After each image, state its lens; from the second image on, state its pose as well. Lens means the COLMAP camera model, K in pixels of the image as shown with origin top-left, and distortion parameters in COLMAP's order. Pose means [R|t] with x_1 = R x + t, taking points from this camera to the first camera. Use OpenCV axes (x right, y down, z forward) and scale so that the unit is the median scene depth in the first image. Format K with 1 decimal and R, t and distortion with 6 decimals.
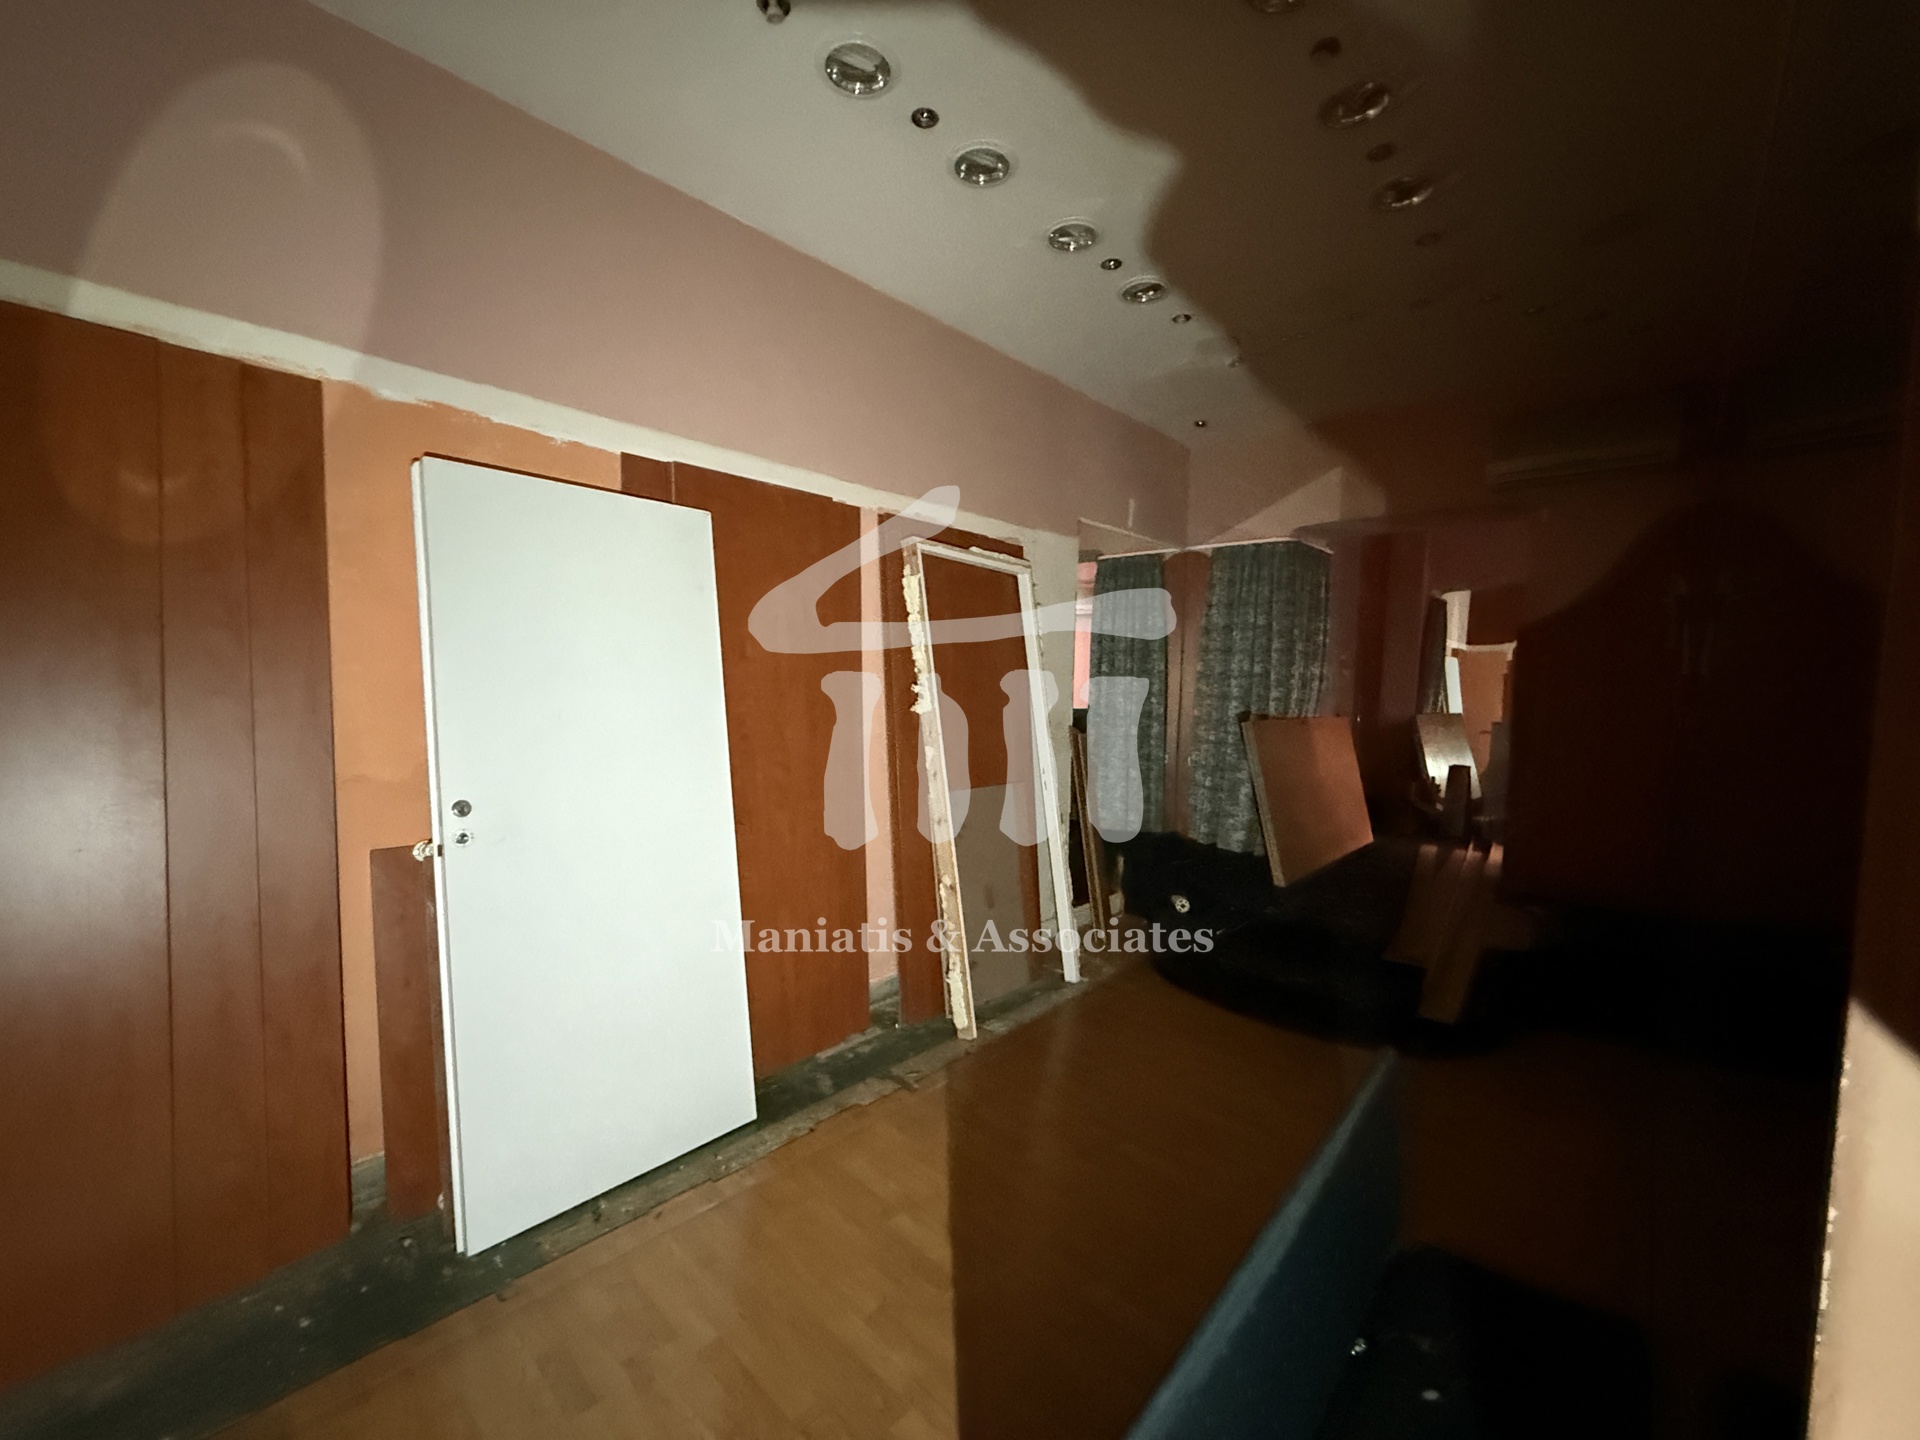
lens RADIAL K [[759.4, 0, 957.4], [0, 759.4, 723.0], [0, 0, 1]] dist [-0.003918, 0.000427]
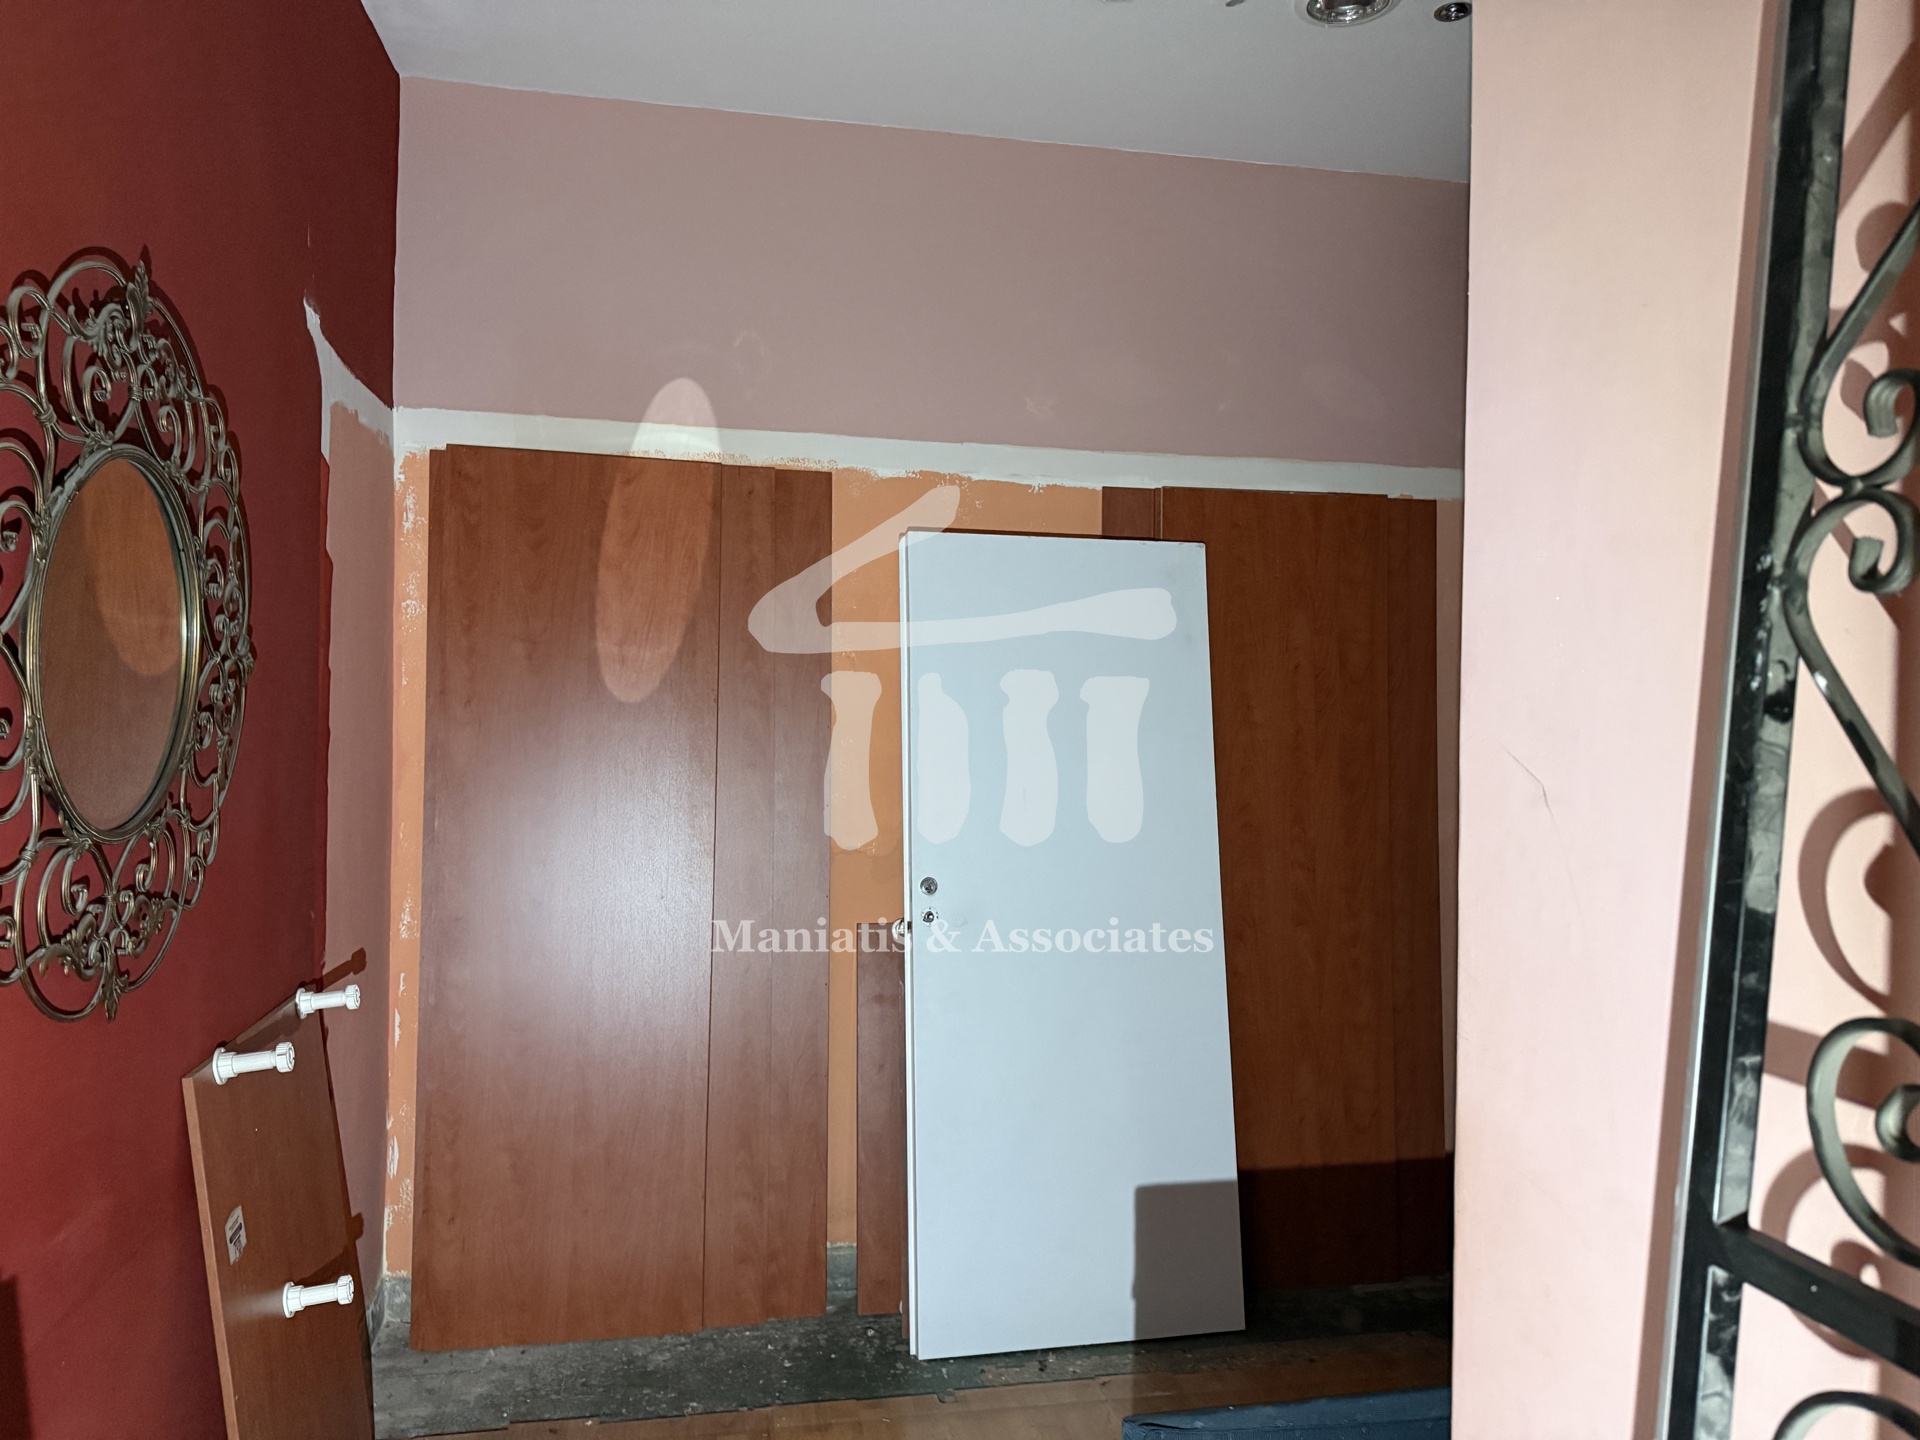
lens RADIAL K [[1343.9, 0, 967.1], [0, 1343.9, 723.6], [0, 0, 1]] dist [0.034110, -0.030556]
pose [[0.821345, -0.019453, -0.570100, 0.234086], [-0.024994, 0.997231, -0.070036, 0.015262], [0.569884, 0.071772, 0.818585, -0.249974]]
